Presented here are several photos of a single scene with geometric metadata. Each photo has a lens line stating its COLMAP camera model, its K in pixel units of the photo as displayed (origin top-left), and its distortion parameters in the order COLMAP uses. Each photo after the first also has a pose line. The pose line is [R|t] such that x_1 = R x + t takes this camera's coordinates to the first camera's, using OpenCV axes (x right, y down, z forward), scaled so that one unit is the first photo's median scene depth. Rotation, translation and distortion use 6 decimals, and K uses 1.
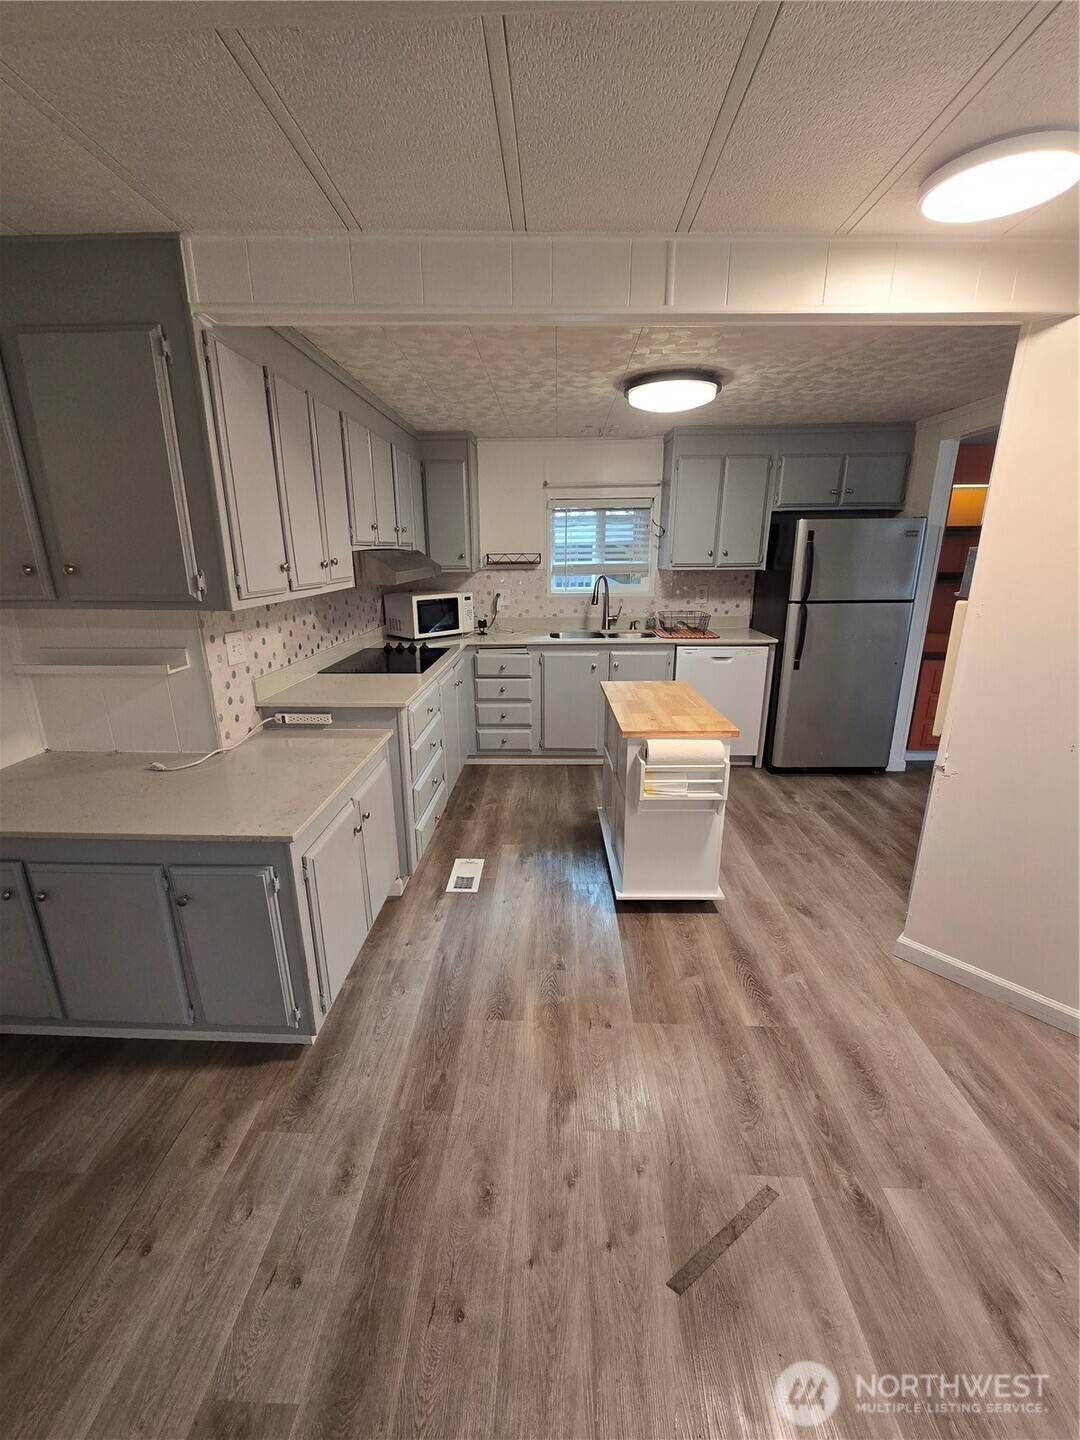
lens RADIAL K [[591.1, 0, 531.0], [0, 591.1, 721.9], [0, 0, 1]] dist [-0.009122, 0.000470]
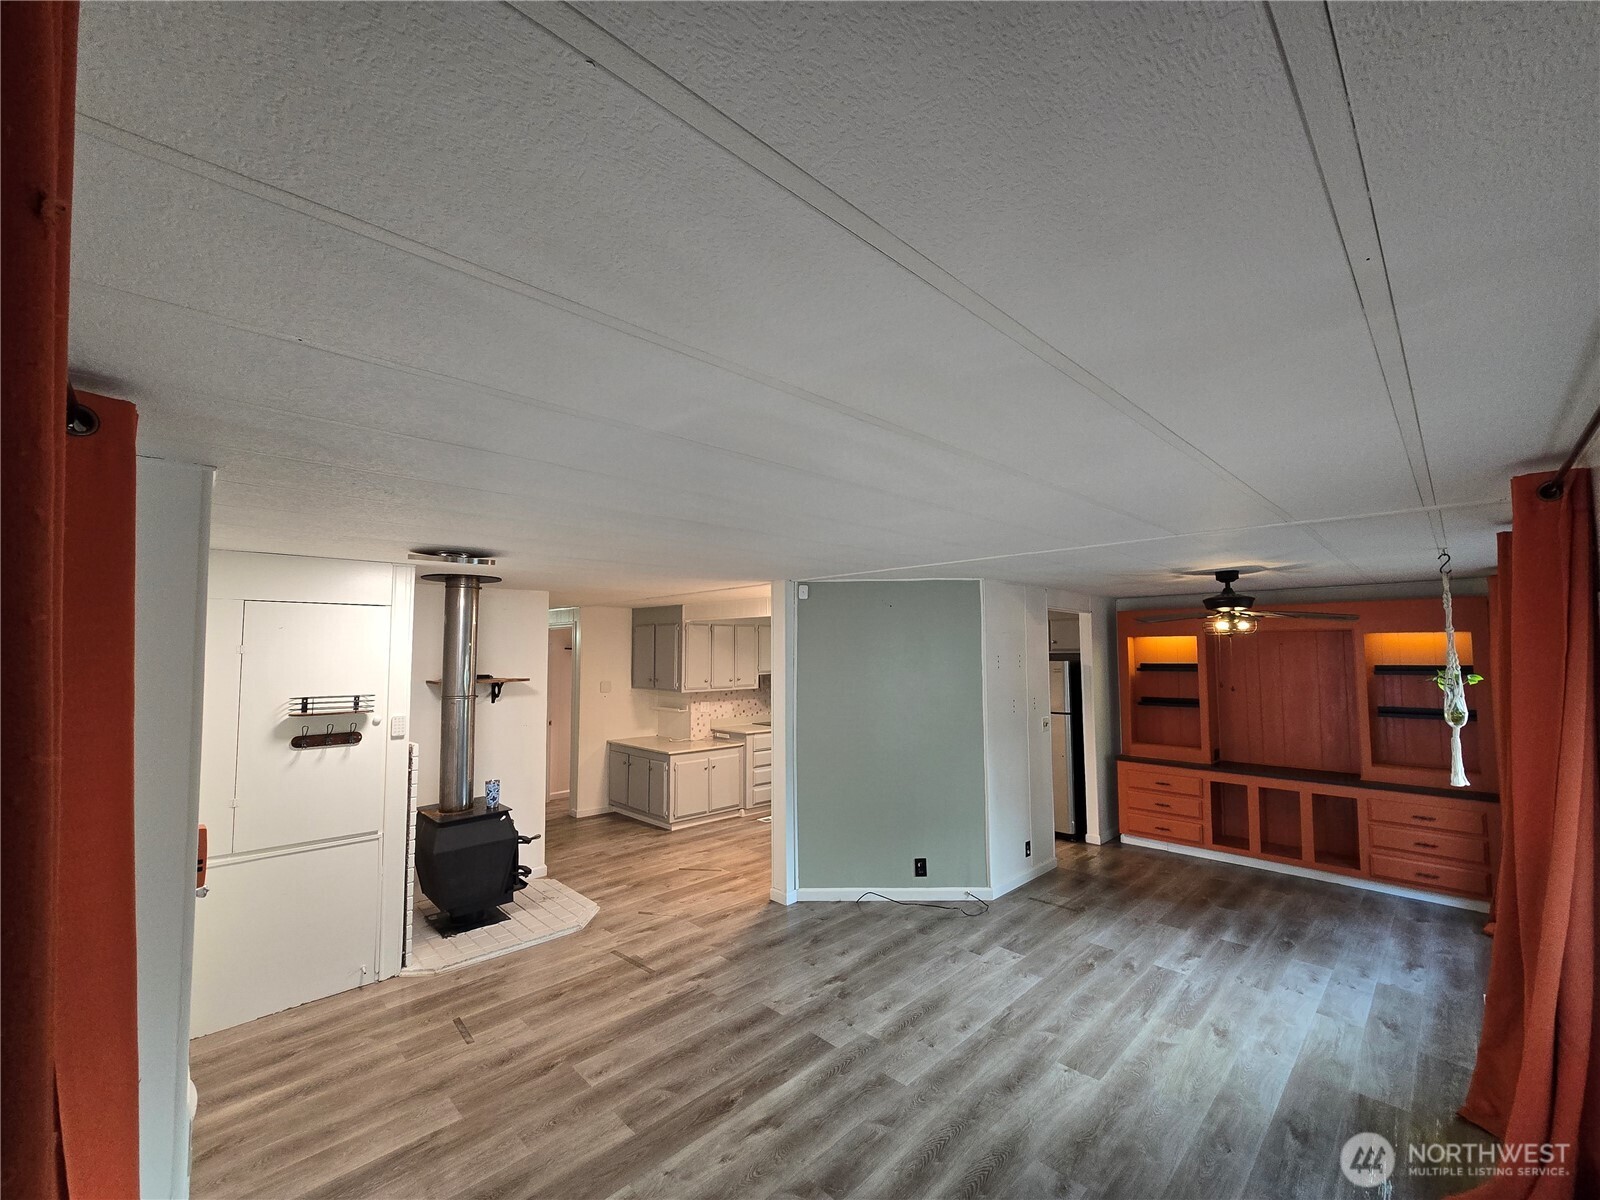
lens RADIAL K [[656.8, 0, 797.2], [0, 656.8, 607.6], [0, 0, 1]] dist [-0.009122, 0.000470]
pose [[0.728453, -0.043073, -0.683741, 2.798844], [-0.194473, 0.943967, -0.266657, 0.255742], [0.656915, 0.327216, 0.679259, -1.442932]]
